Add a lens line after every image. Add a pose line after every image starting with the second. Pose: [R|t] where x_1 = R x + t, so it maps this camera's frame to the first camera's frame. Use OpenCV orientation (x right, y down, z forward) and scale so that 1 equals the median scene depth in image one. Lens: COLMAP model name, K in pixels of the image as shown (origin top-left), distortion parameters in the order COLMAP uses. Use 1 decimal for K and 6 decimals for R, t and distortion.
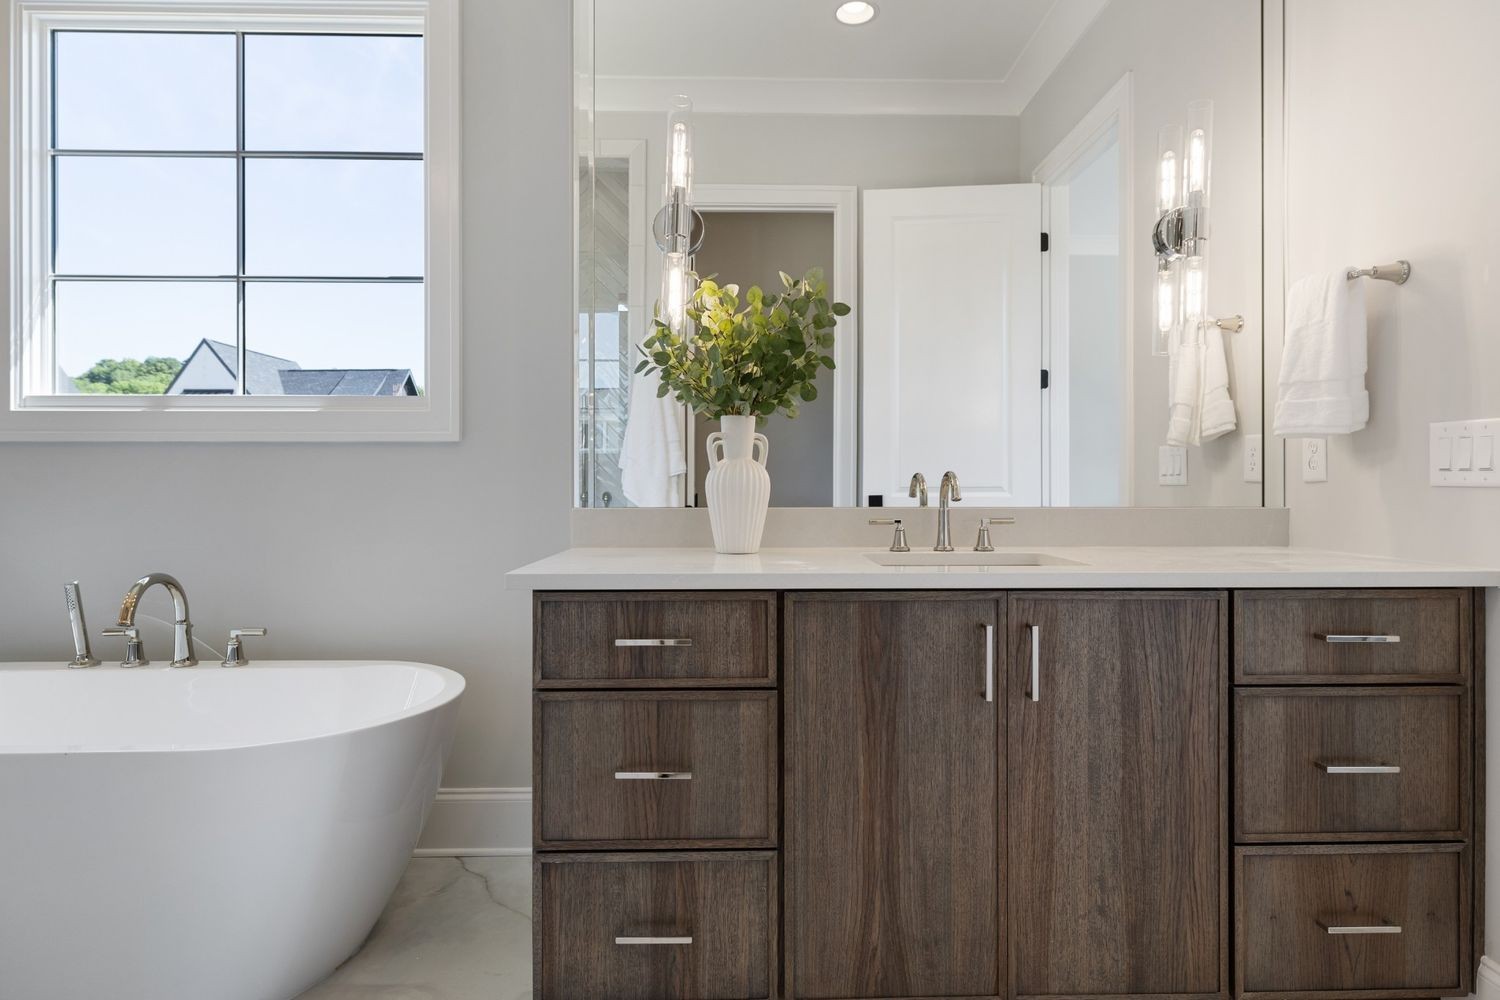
lens RADIAL K [[857.4, 0, 751.2], [0, 857.4, 482.5], [0, 0, 1]] dist [0.005106, 0.000075]
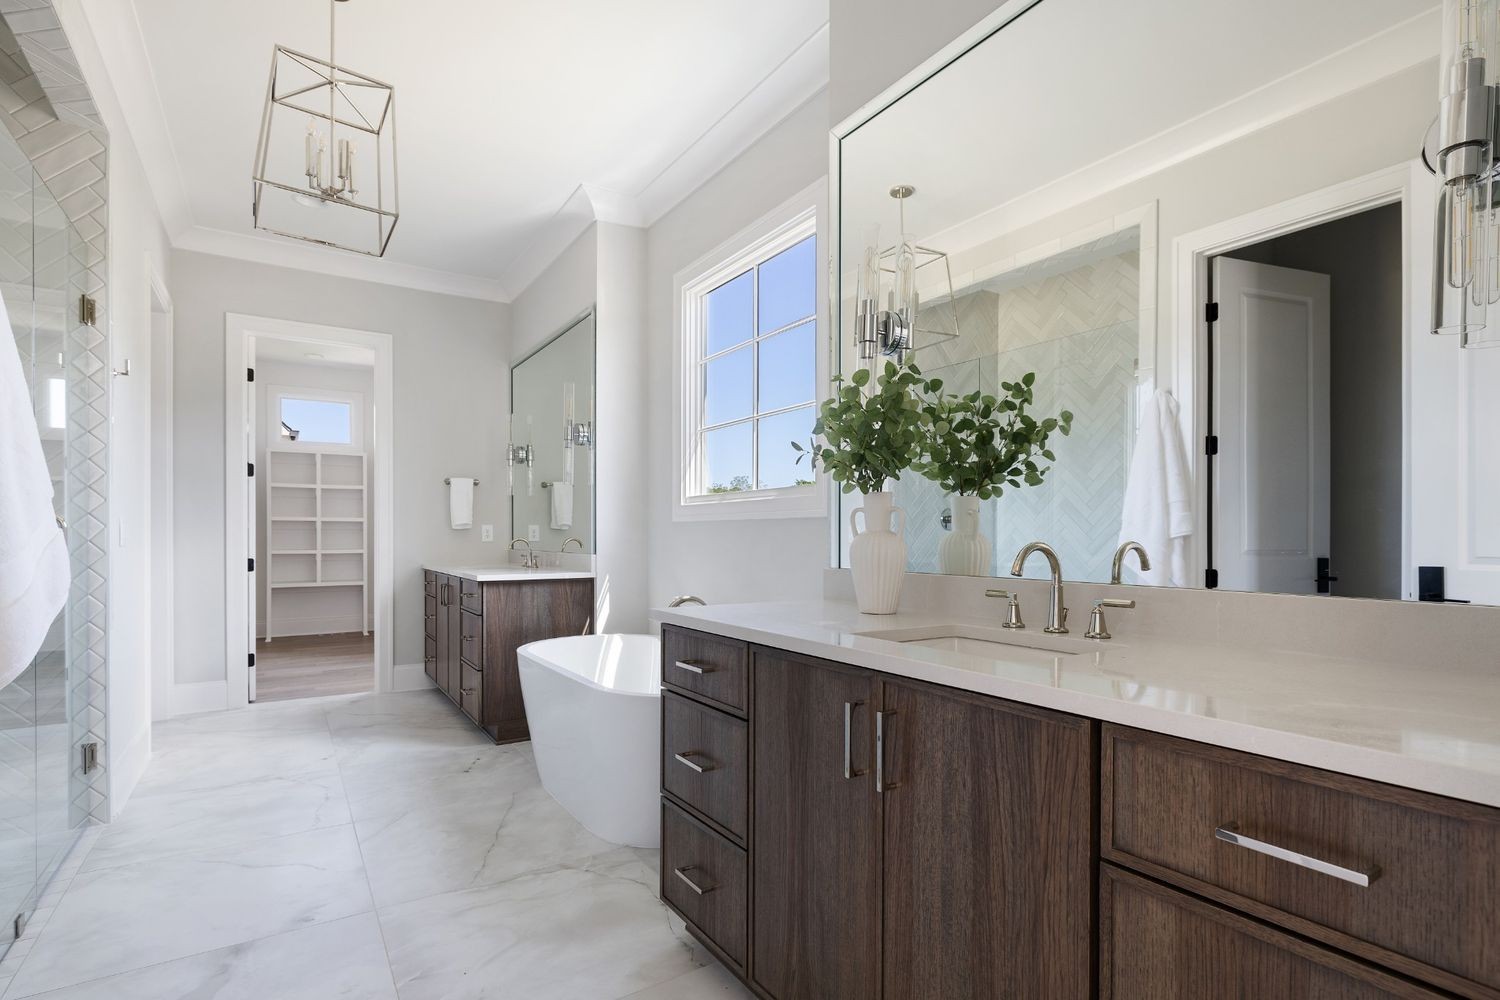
lens RADIAL K [[729.8, 0, 760.3], [0, 729.8, 537.3], [0, 0, 1]] dist [-0.002570, 0.000088]
pose [[0.534207, 0.001835, -0.845352, 0.914429], [-0.001415, 0.999998, 0.001277, -0.024109], [0.845352, 0.000514, 0.534209, 0.451496]]
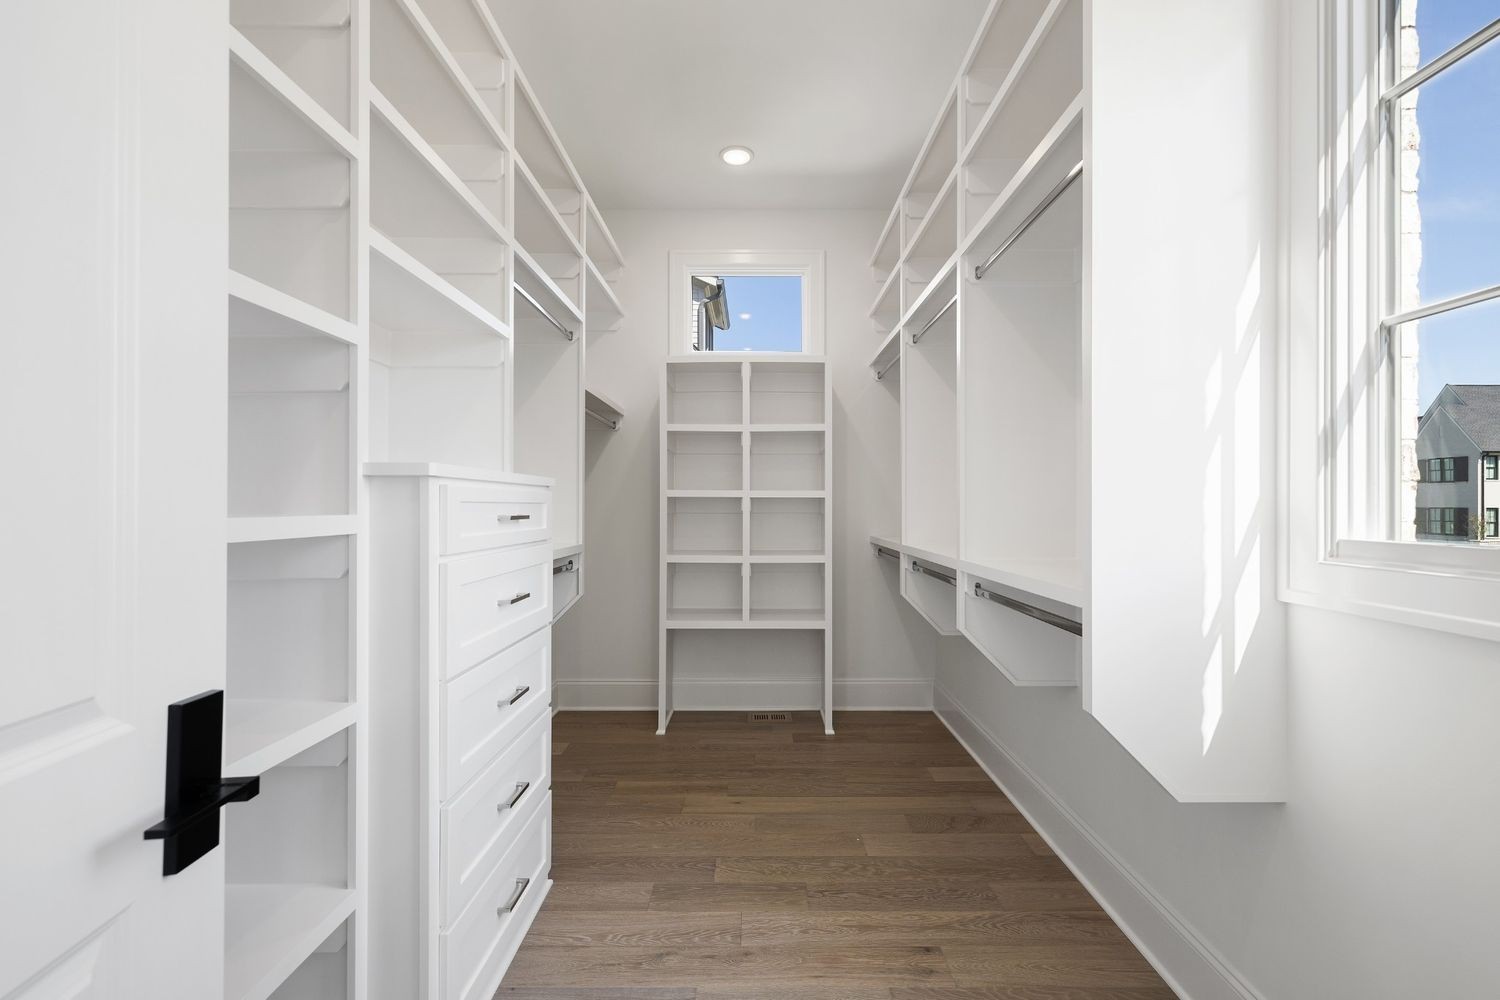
lens RADIAL K [[650.3, 0, 757.6], [0, 650.3, 500.1], [0, 0, 1]] dist [0.000026, 0.000238]
pose [[-0.011801, -0.007540, -0.999902, -2.858177], [-0.004563, 0.999962, -0.007487, -0.102880], [0.999920, 0.004474, -0.011835, 0.636782]]
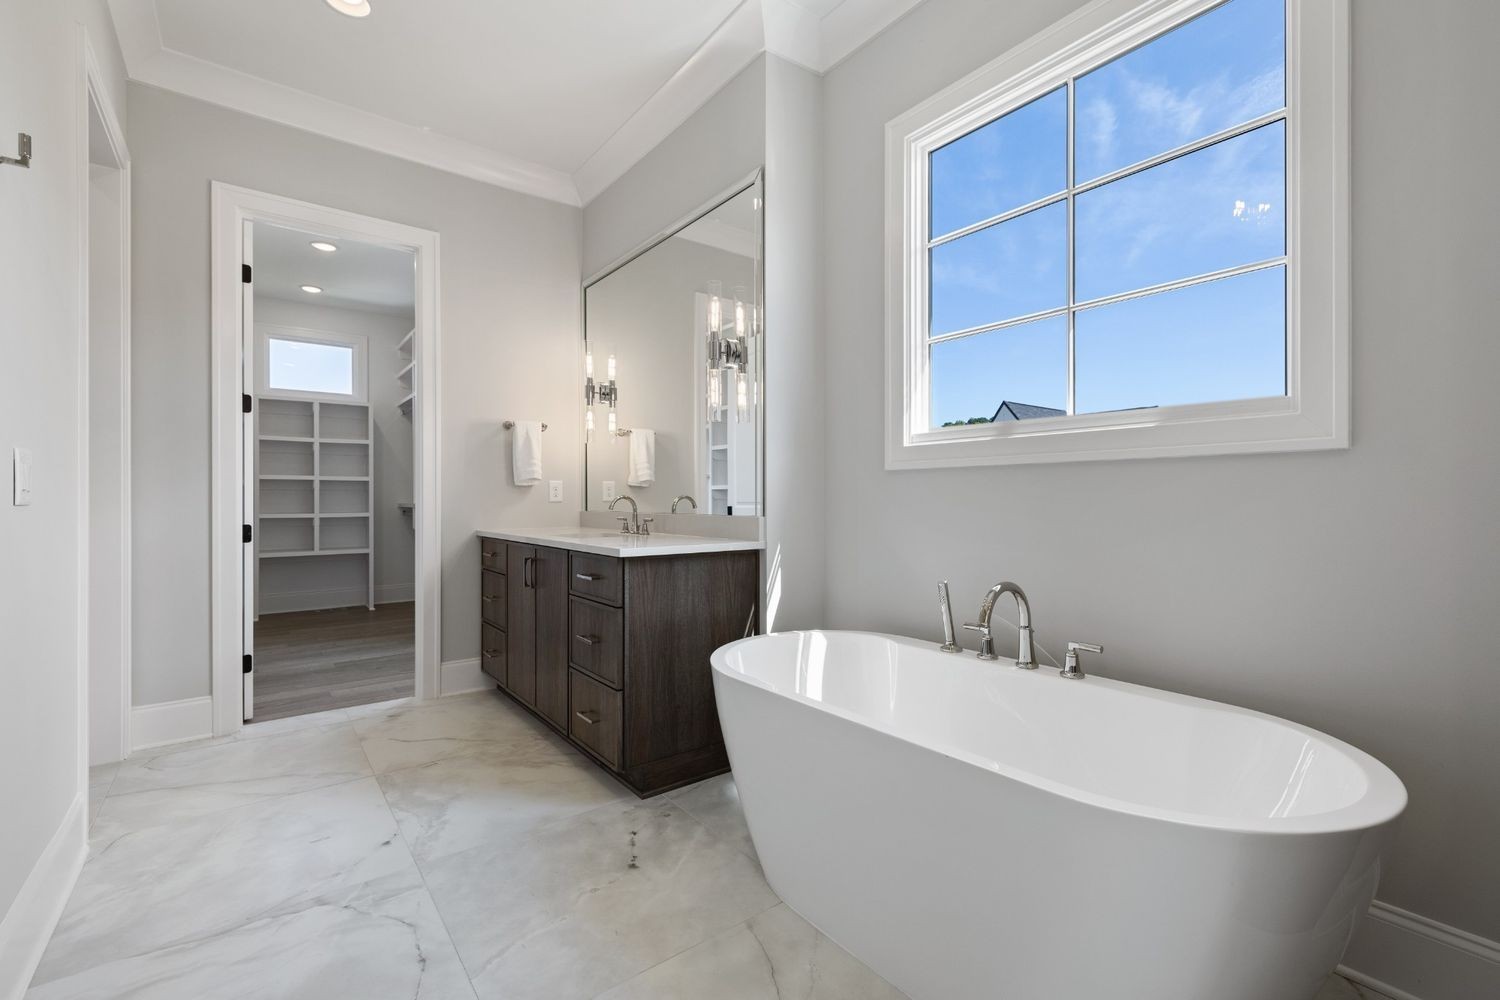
lens RADIAL K [[650.3, 0, 757.6], [0, 650.3, 500.1], [0, 0, 1]] dist [0.000026, 0.000238]
pose [[0.600725, -0.001263, -0.799455, -0.296682], [0.000053, 0.999999, -0.001541, 0.001296], [0.799456, 0.000883, 0.600724, 0.331089]]
